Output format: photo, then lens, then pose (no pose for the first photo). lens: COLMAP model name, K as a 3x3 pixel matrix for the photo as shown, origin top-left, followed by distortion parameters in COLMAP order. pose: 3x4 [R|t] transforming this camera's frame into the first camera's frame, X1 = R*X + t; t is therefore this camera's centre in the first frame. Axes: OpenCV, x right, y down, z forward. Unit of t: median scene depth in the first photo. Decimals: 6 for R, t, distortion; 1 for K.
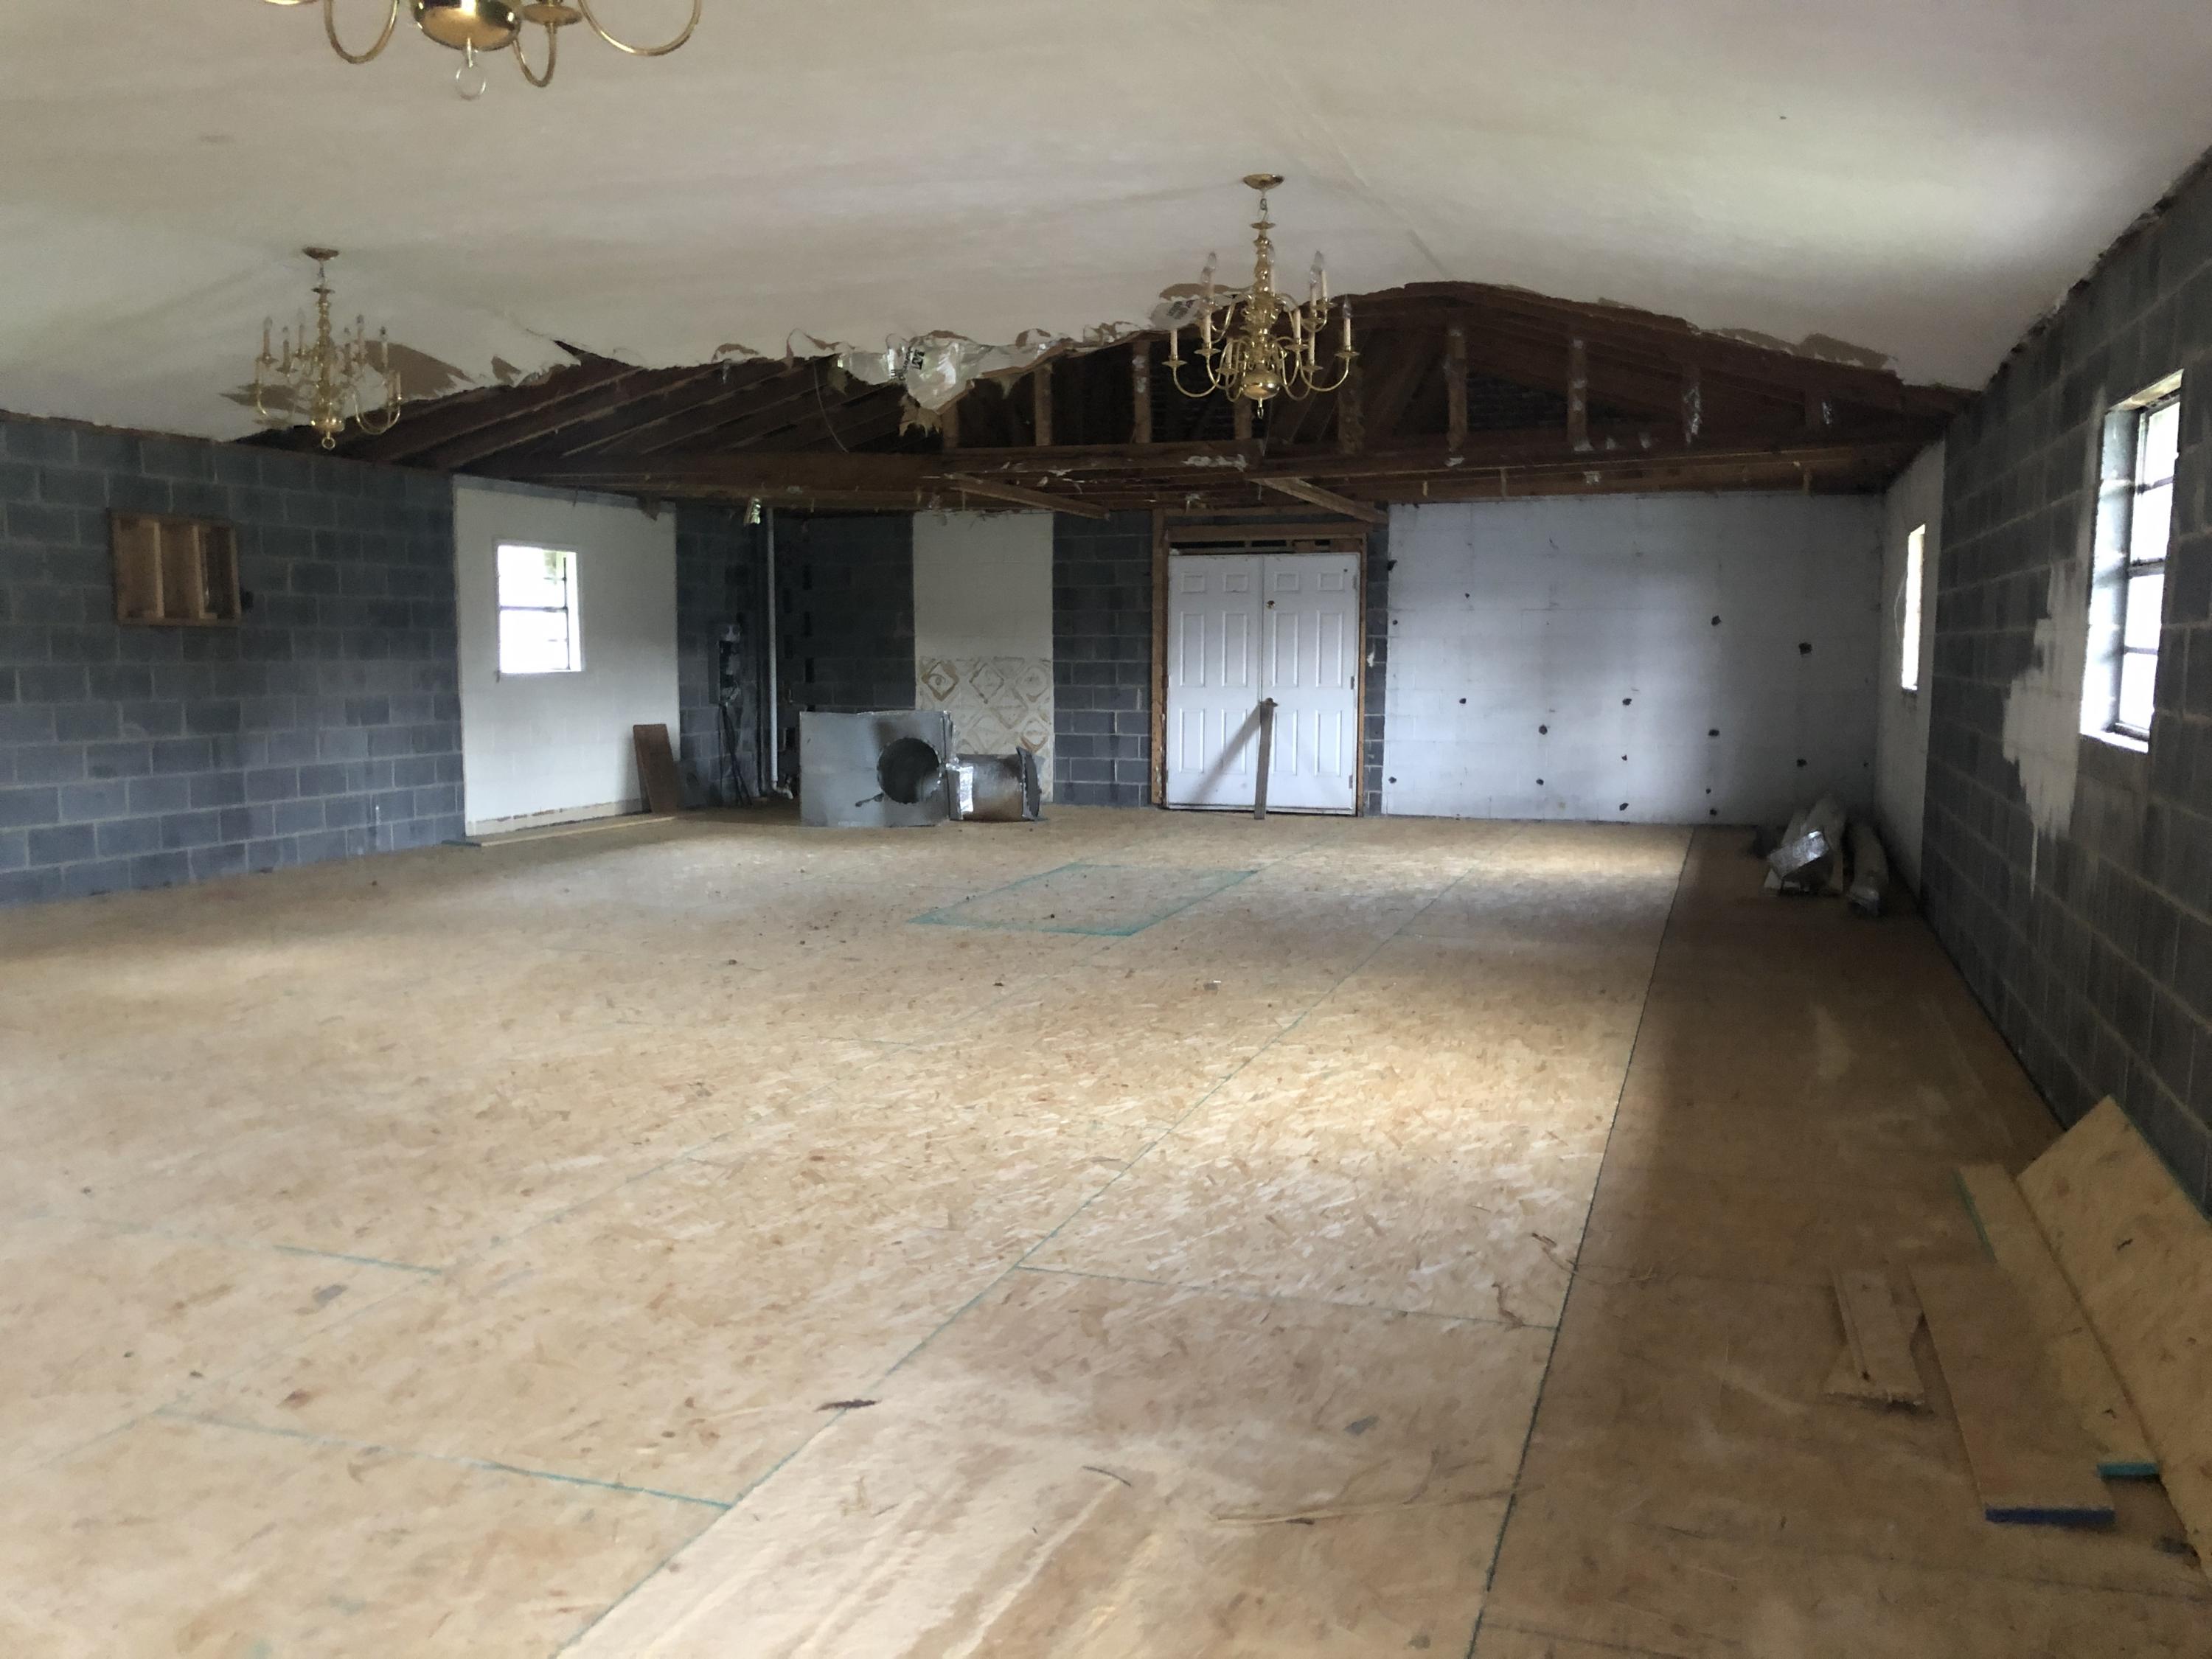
lens RADIAL K [[1797.5, 0, 1106.0], [0, 1797.5, 829.5], [0, 0, 1]] dist [0.102137, -0.237830]
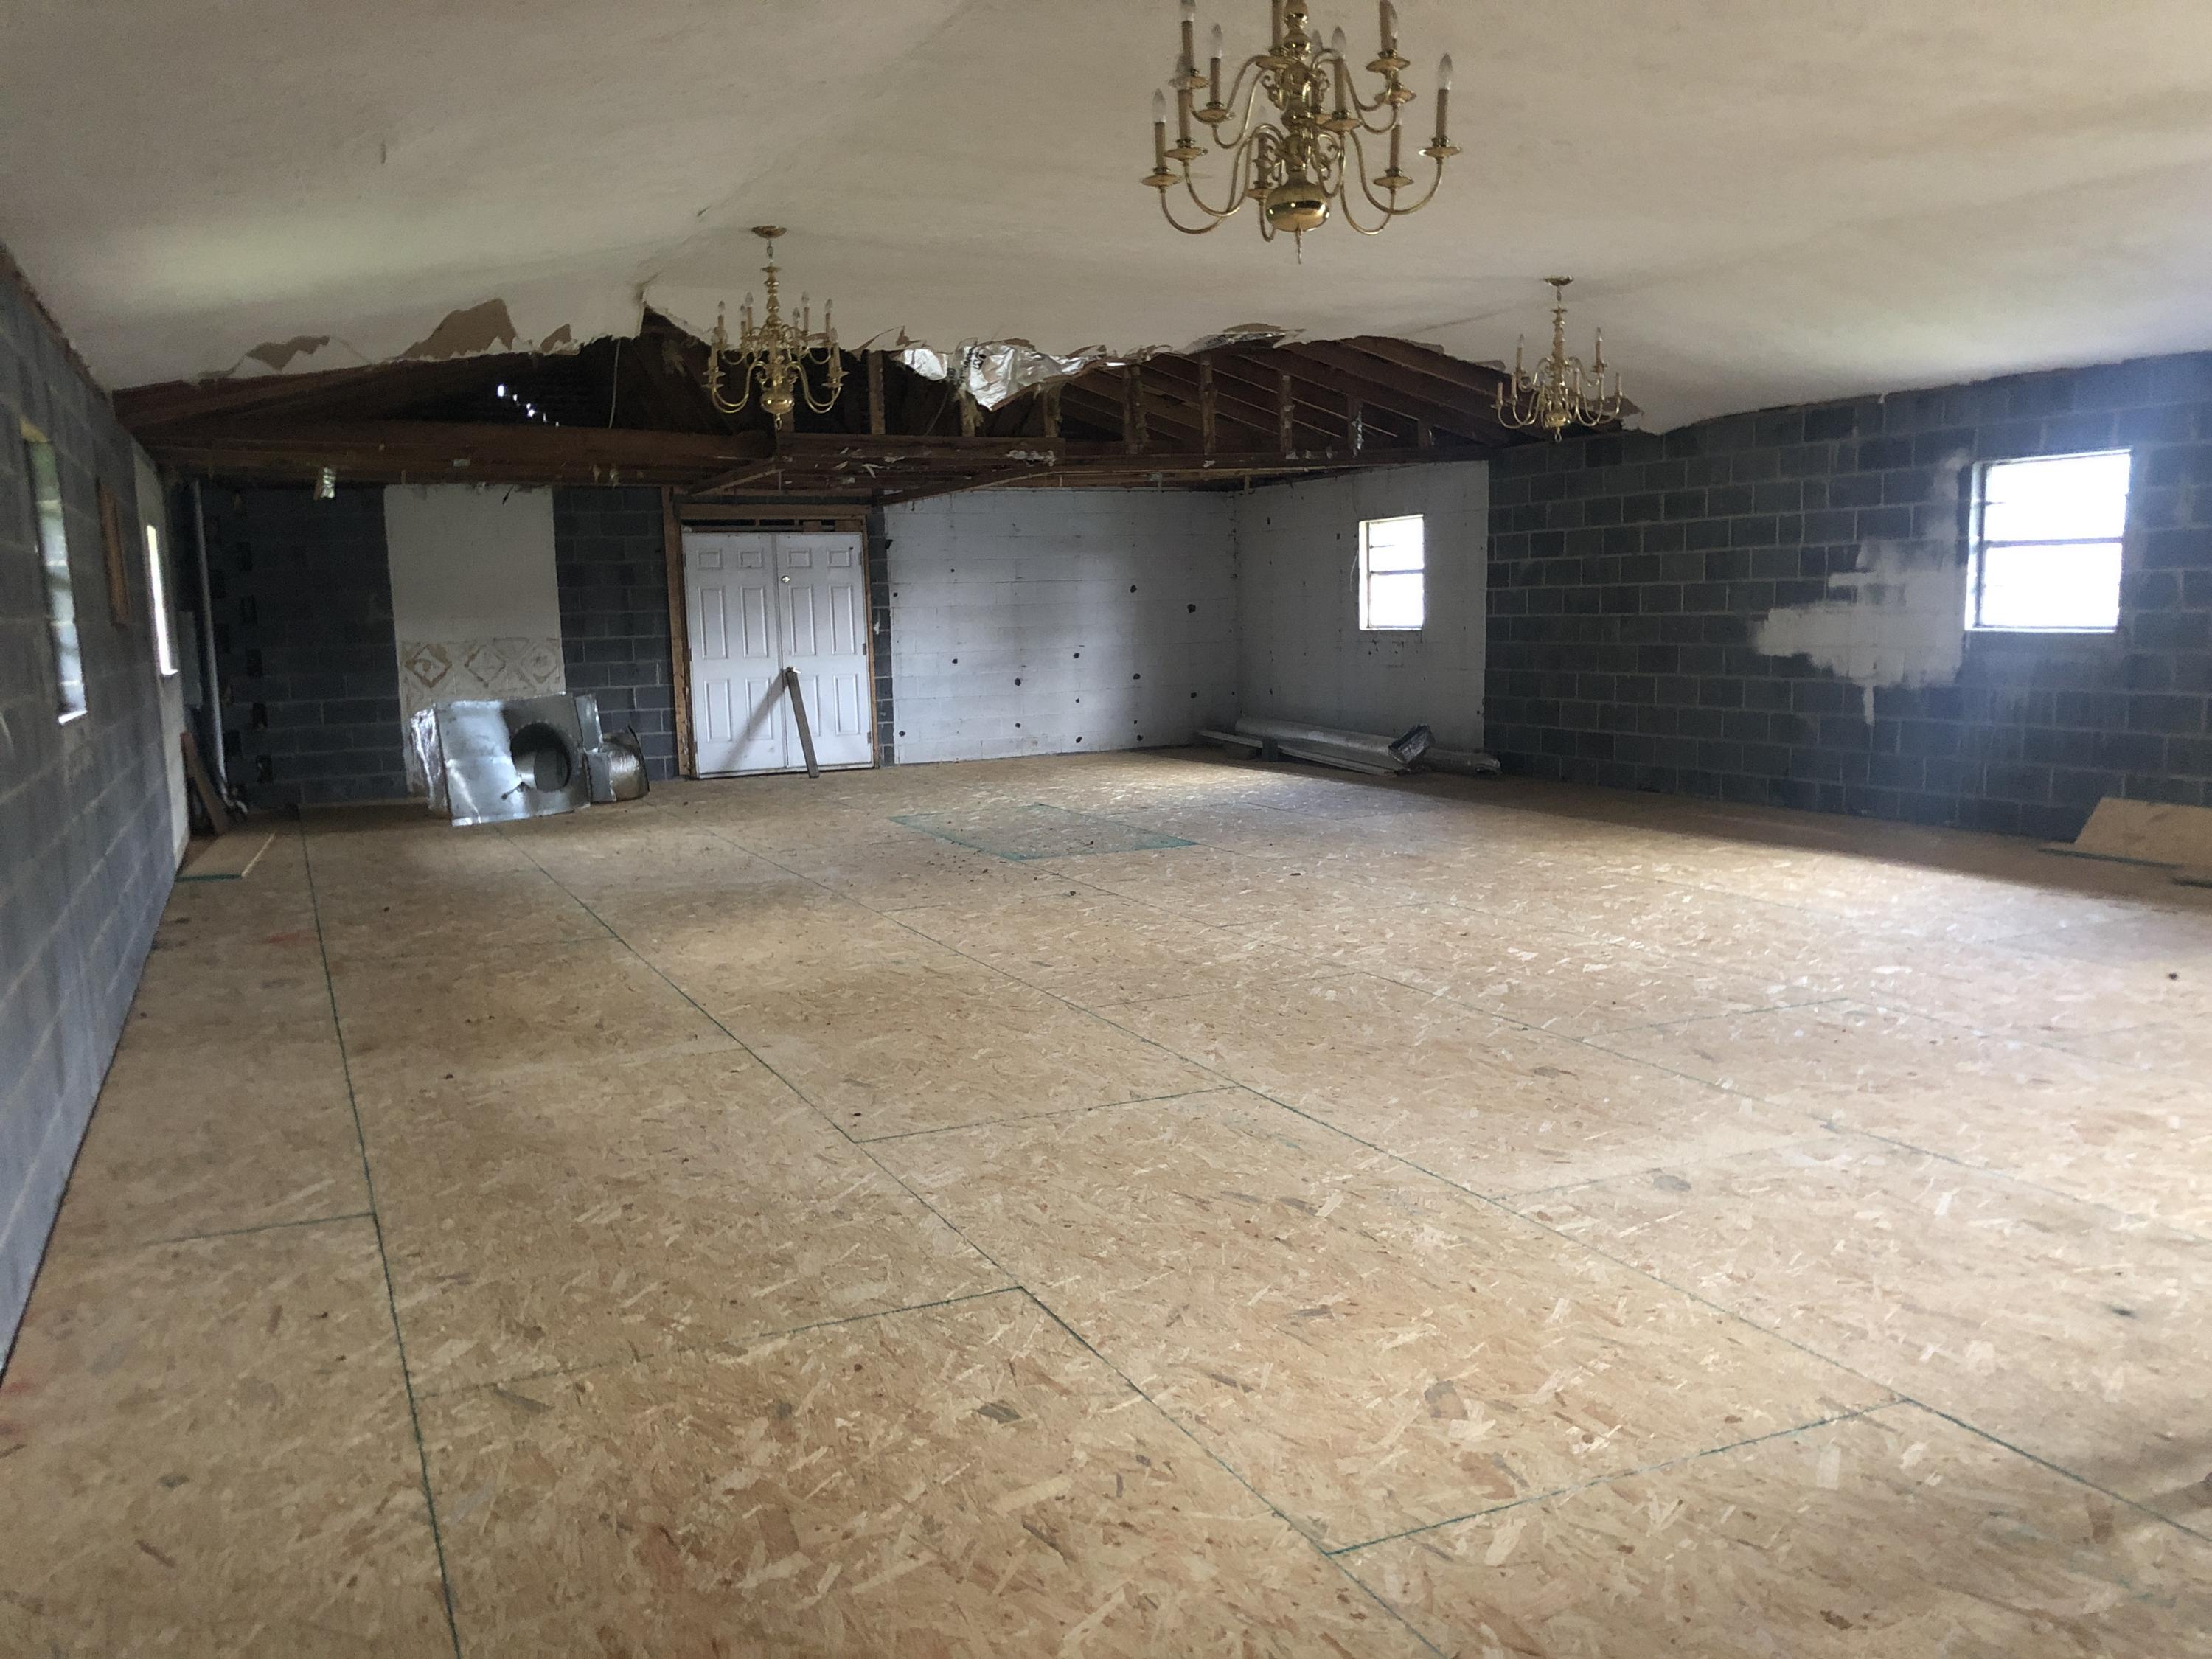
lens RADIAL K [[1810.6, 0, 1106.0], [0, 1810.6, 829.5], [0, 0, 1]] dist [0.228643, -0.812855]
pose [[0.717950, -0.109635, 0.687407, -0.539815], [0.102177, 0.993421, 0.051725, -0.013467], [-0.688555, 0.033101, 0.724428, 0.082156]]
